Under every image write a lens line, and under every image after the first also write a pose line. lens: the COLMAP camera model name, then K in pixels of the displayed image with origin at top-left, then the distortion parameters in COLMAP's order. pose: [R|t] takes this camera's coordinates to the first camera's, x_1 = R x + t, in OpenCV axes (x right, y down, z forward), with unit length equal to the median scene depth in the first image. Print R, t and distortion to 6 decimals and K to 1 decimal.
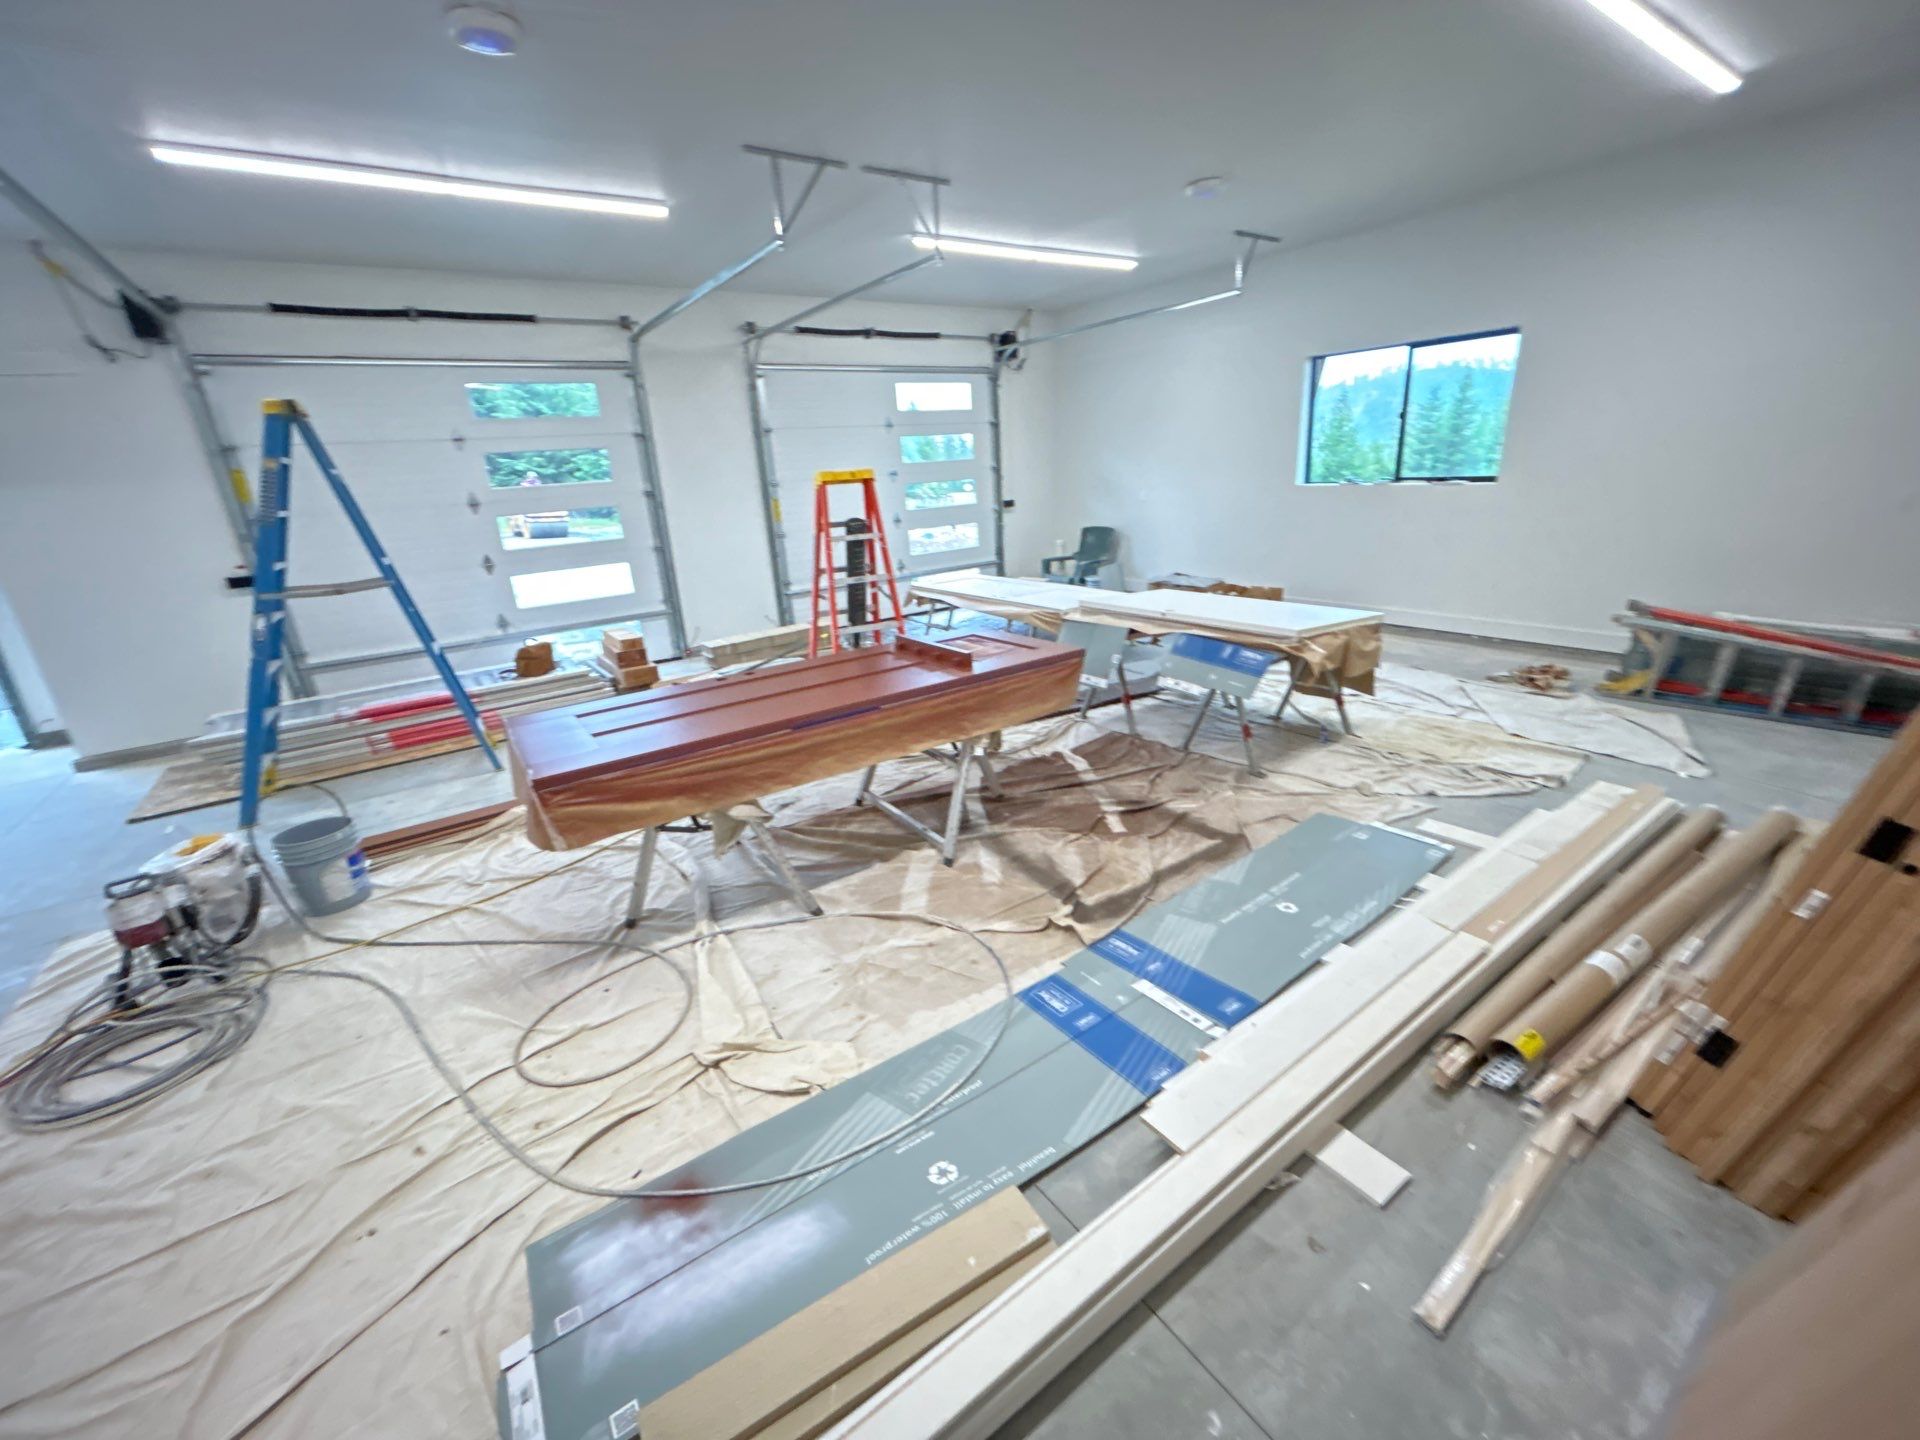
lens RADIAL K [[777.6, 0, 955.6], [0, 777.6, 722.3], [0, 0, 1]] dist [-0.000283, -0.000586]
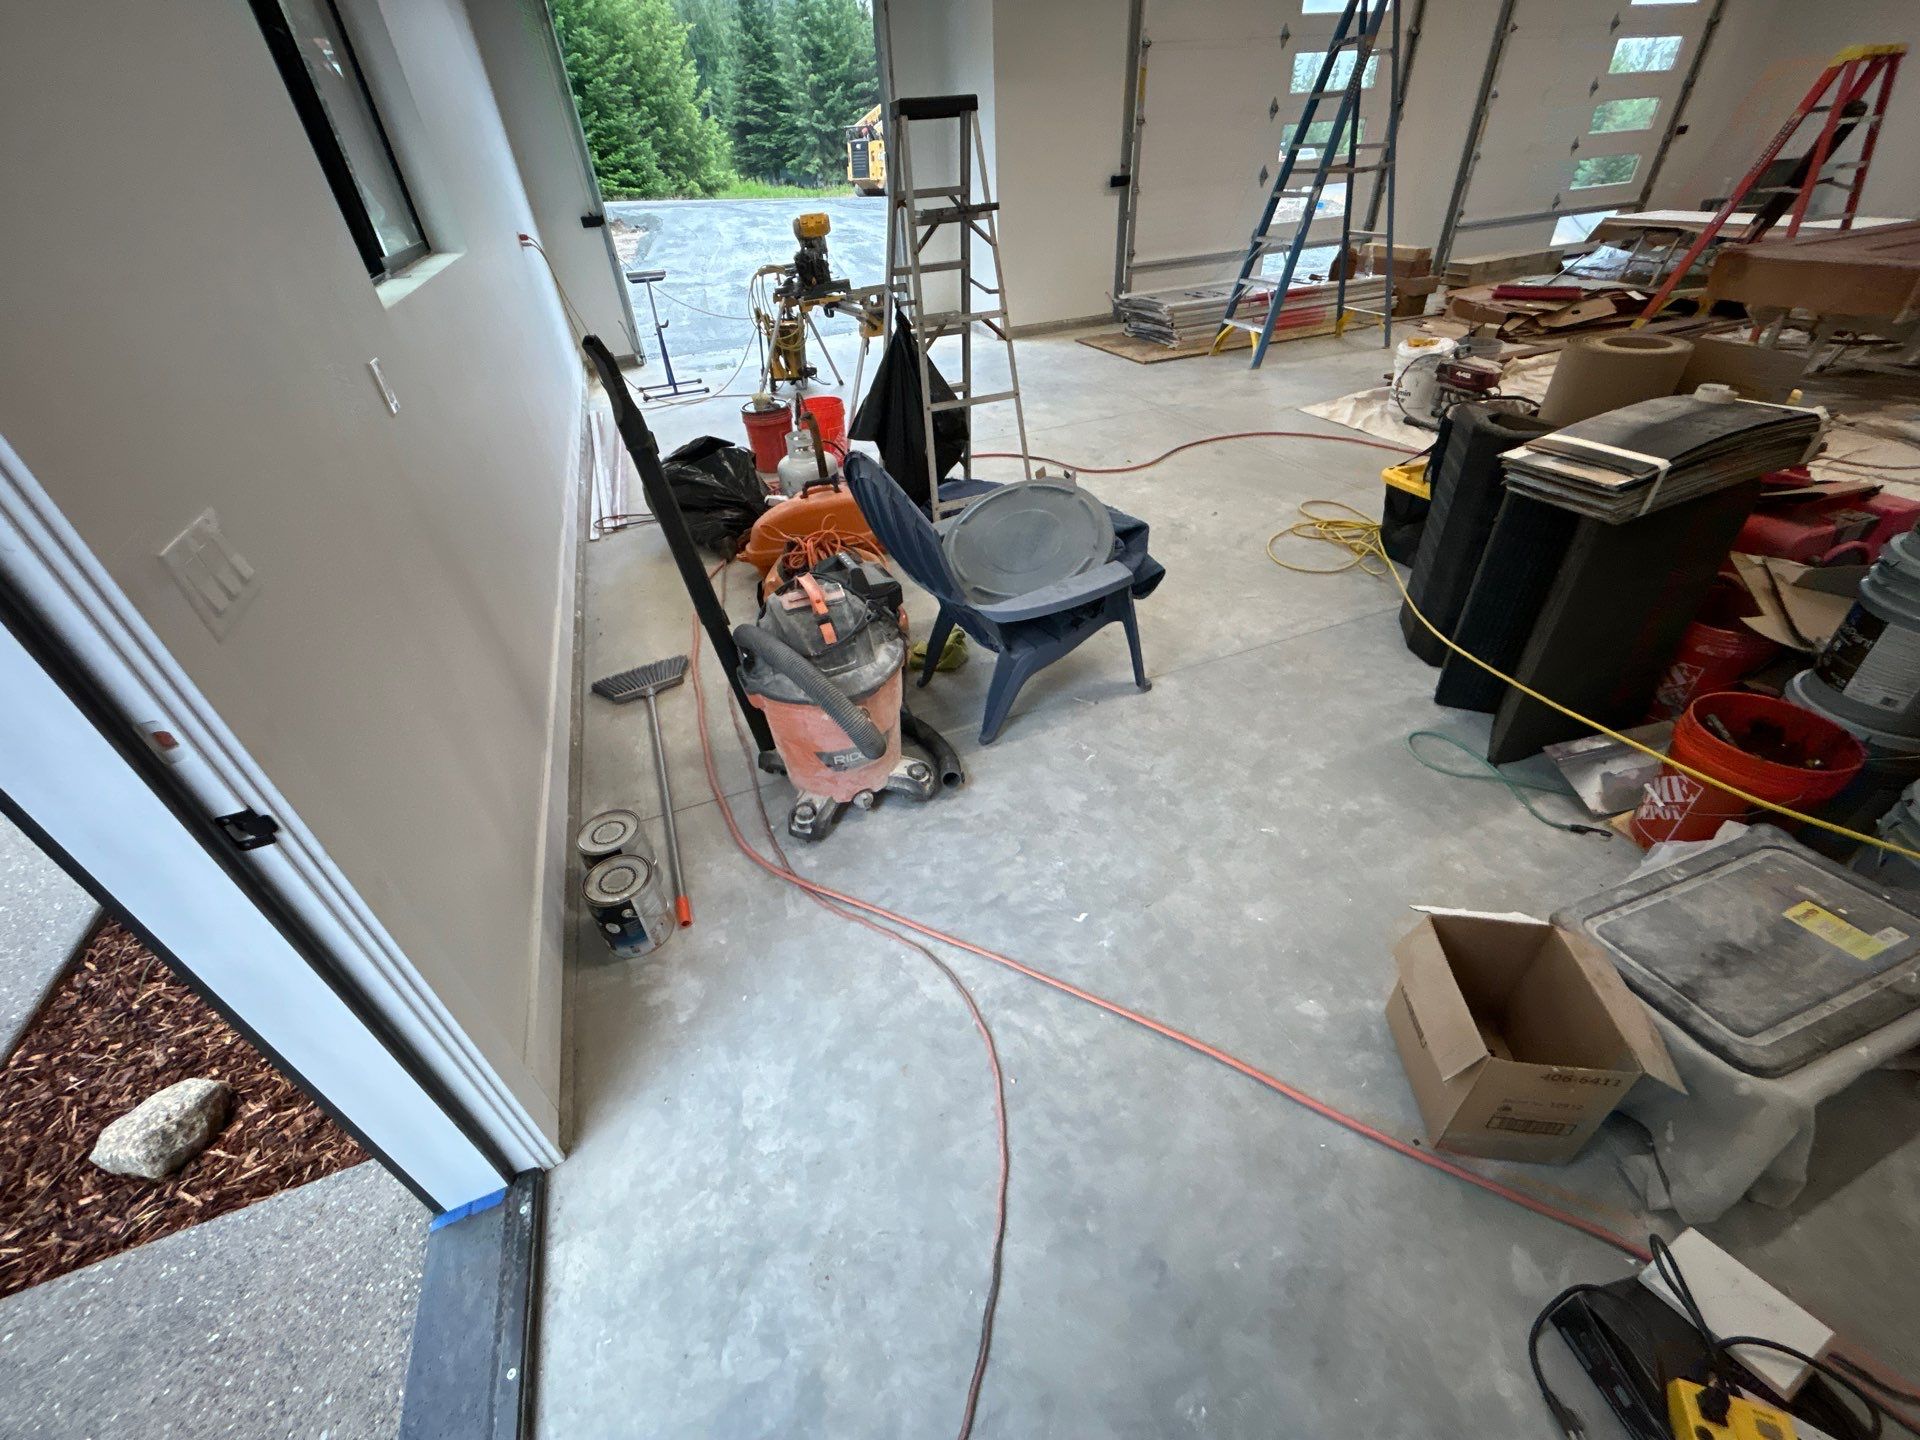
lens RADIAL K [[777.6, 0, 955.6], [0, 777.6, 722.3], [0, 0, 1]] dist [-0.000283, -0.000586]
pose [[0.967619, 0.153372, -0.200475, -1.002076], [-0.079297, 0.938723, 0.335427, 0.290023], [0.239635, -0.308668, 0.920488, -0.565534]]
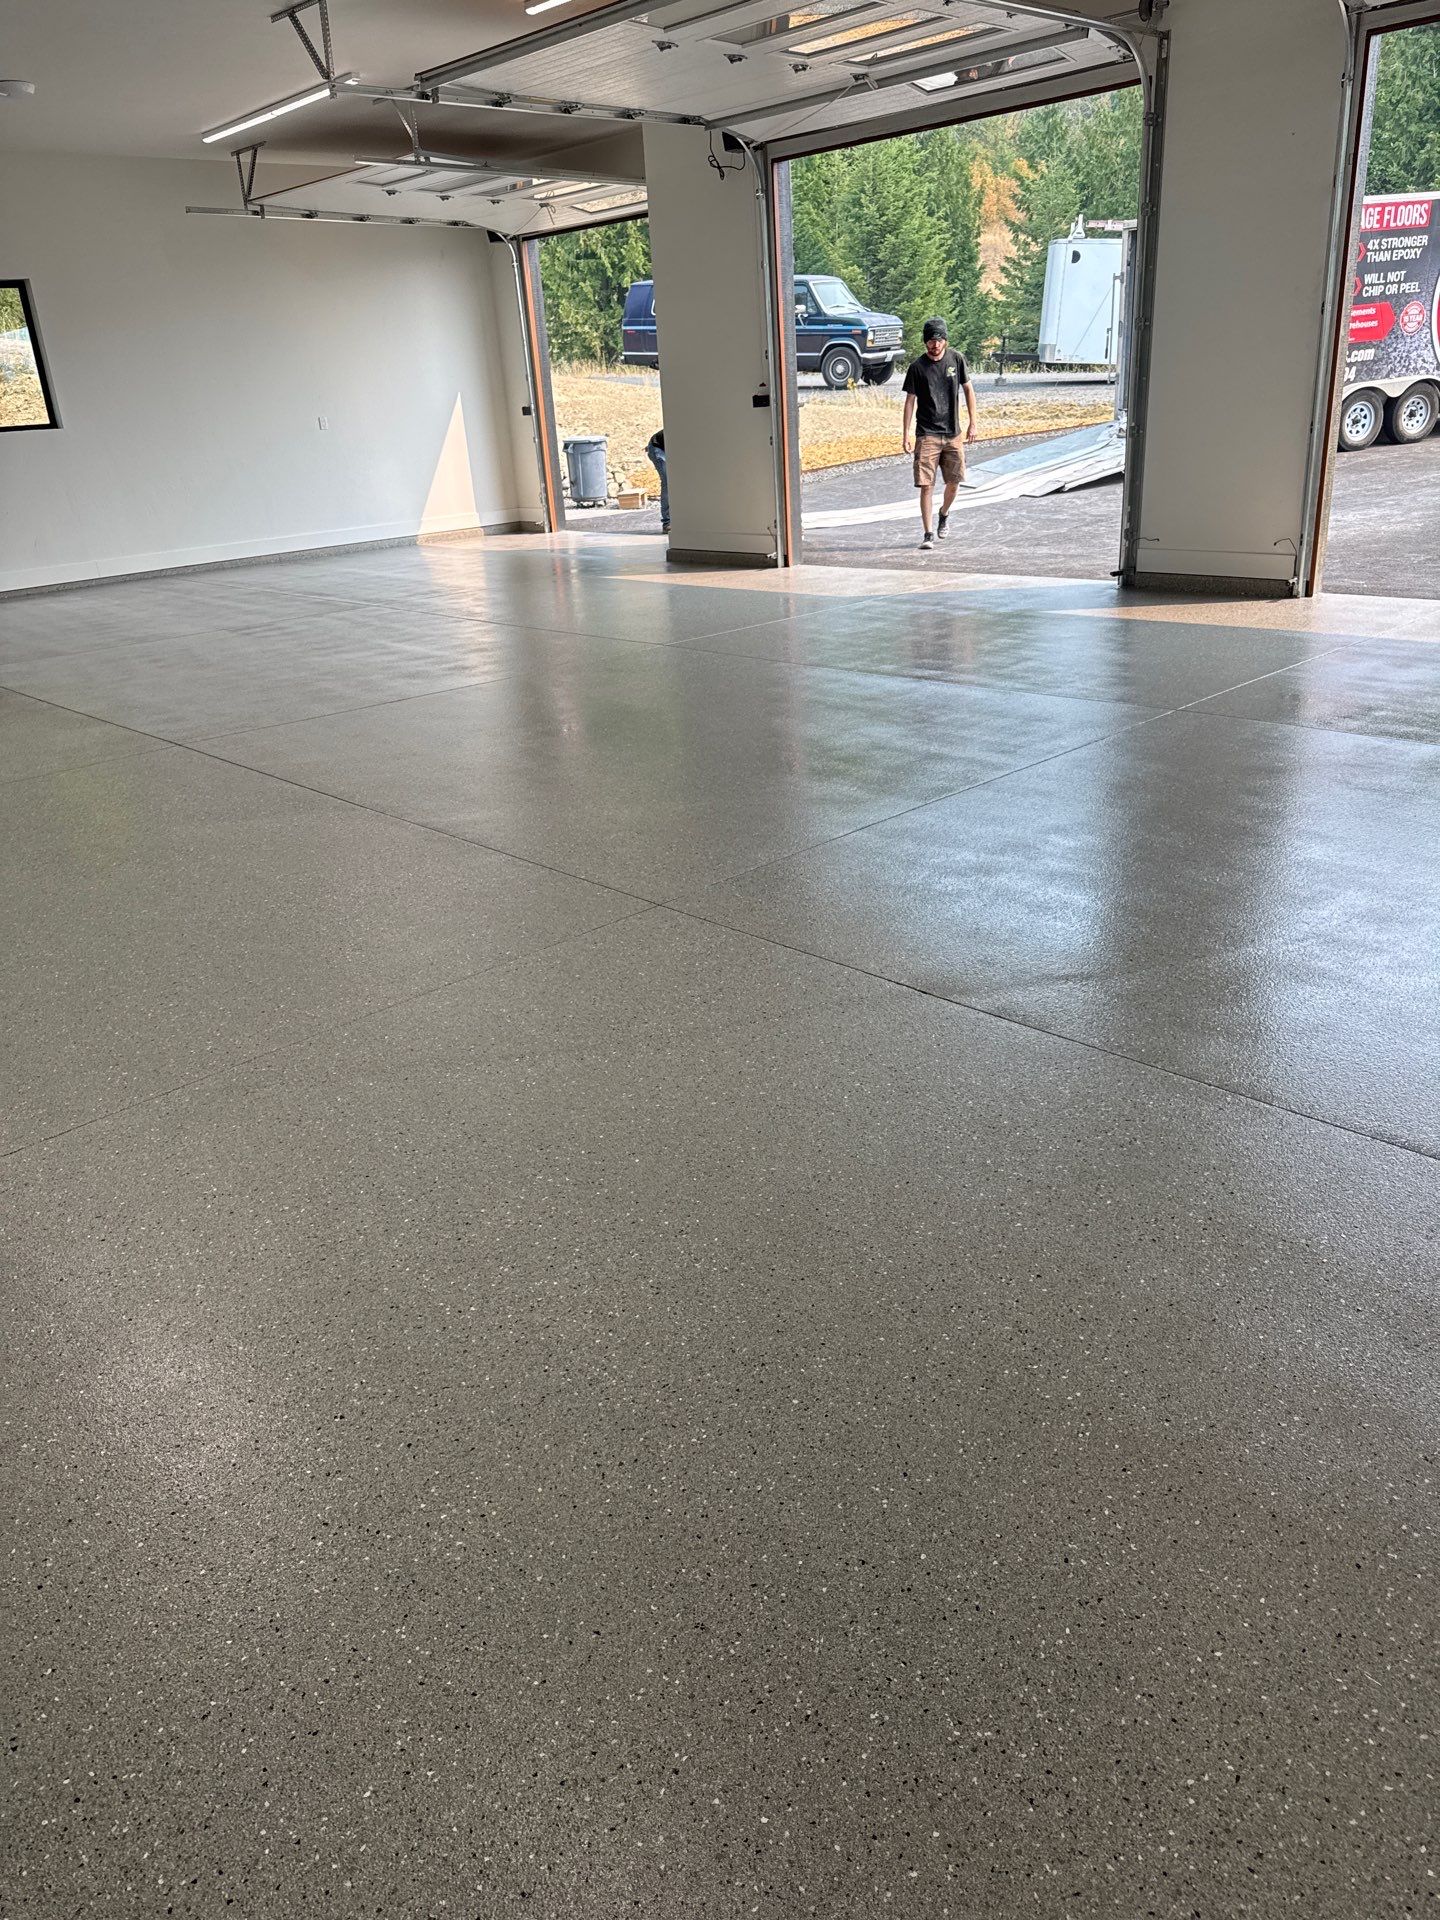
lens RADIAL K [[1367.2, 0, 720.0], [0, 1367.2, 960.0], [0, 0, 1]] dist [-0.002226, -0.009611]
pose [[0.145489, 0.432390, -0.889872, 1.205671], [-0.262760, 0.884028, 0.386591, -0.262713], [0.953829, 0.177578, 0.242232, 0.818457]]
